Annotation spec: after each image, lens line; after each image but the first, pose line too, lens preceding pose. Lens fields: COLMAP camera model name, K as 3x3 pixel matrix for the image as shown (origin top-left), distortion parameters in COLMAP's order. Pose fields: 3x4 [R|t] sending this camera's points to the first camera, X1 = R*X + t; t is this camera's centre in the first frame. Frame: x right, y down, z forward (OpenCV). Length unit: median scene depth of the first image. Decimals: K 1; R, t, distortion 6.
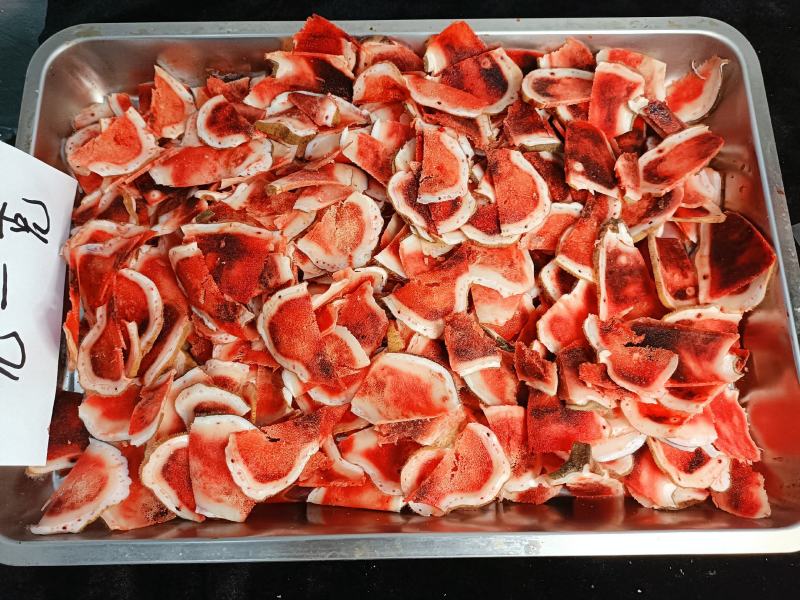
lens RADIAL K [[613.9, 0, 400.0], [0, 613.9, 300.0], [0, 0, 1]] dist [0.013764, -0.053610]
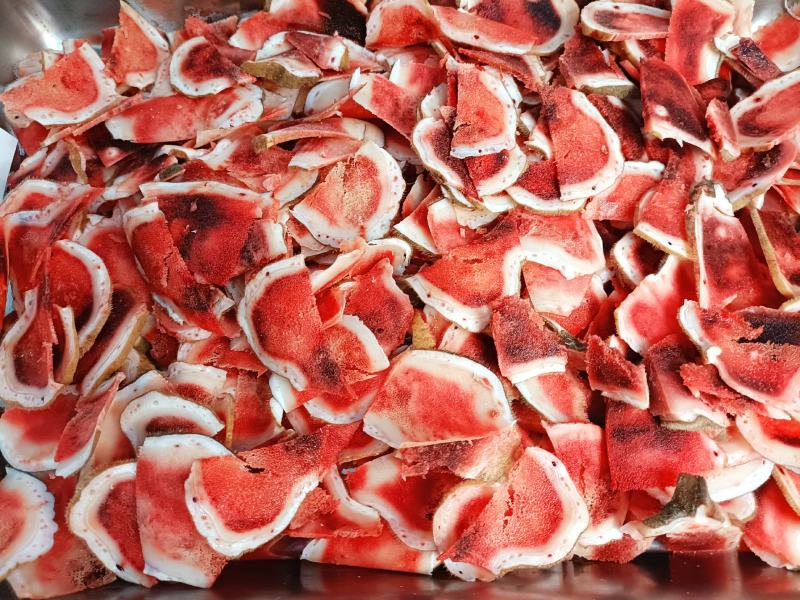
lens RADIAL K [[613.9, 0, 400.0], [0, 613.9, 300.0], [0, 0, 1]] dist [0.013764, -0.053610]
pose [[0.999993, 0.002844, -0.002494, -0.033081], [-0.003005, 0.997748, -0.067003, 0.071770], [0.002298, 0.067010, 0.997750, 0.253954]]
